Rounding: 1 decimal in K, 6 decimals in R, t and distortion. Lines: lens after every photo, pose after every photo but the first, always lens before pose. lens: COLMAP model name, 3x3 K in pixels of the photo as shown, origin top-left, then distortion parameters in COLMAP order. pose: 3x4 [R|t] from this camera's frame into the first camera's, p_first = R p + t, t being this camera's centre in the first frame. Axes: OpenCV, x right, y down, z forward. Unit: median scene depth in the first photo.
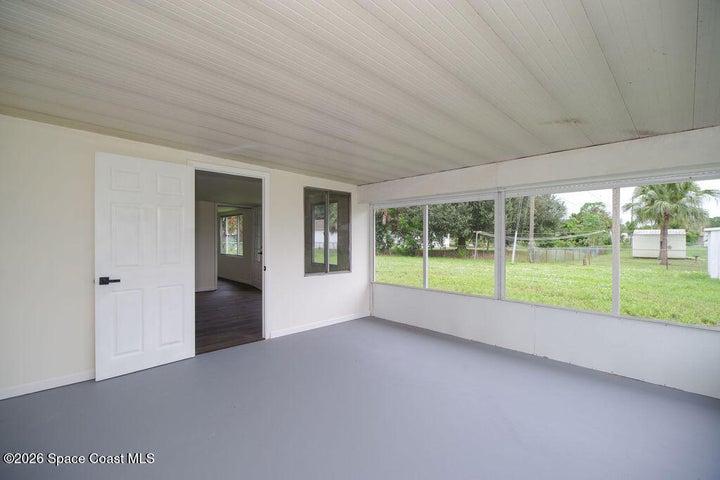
lens RADIAL K [[315.8, 0, 364.3], [0, 315.8, 239.3], [0, 0, 1]] dist [-0.008960, 0.000141]
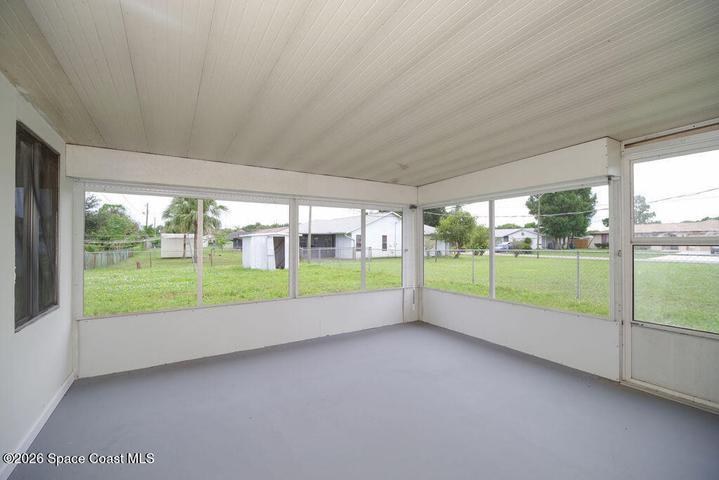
lens RADIAL K [[315.4, 0, 355.7], [0, 315.4, 239.6], [0, 0, 1]] dist [-0.008960, 0.000141]
pose [[0.209819, 0.007195, 0.977714, -0.125960], [0.000481, 0.999972, -0.007462, -0.000322], [-0.977740, 0.002036, 0.209809, 0.121959]]
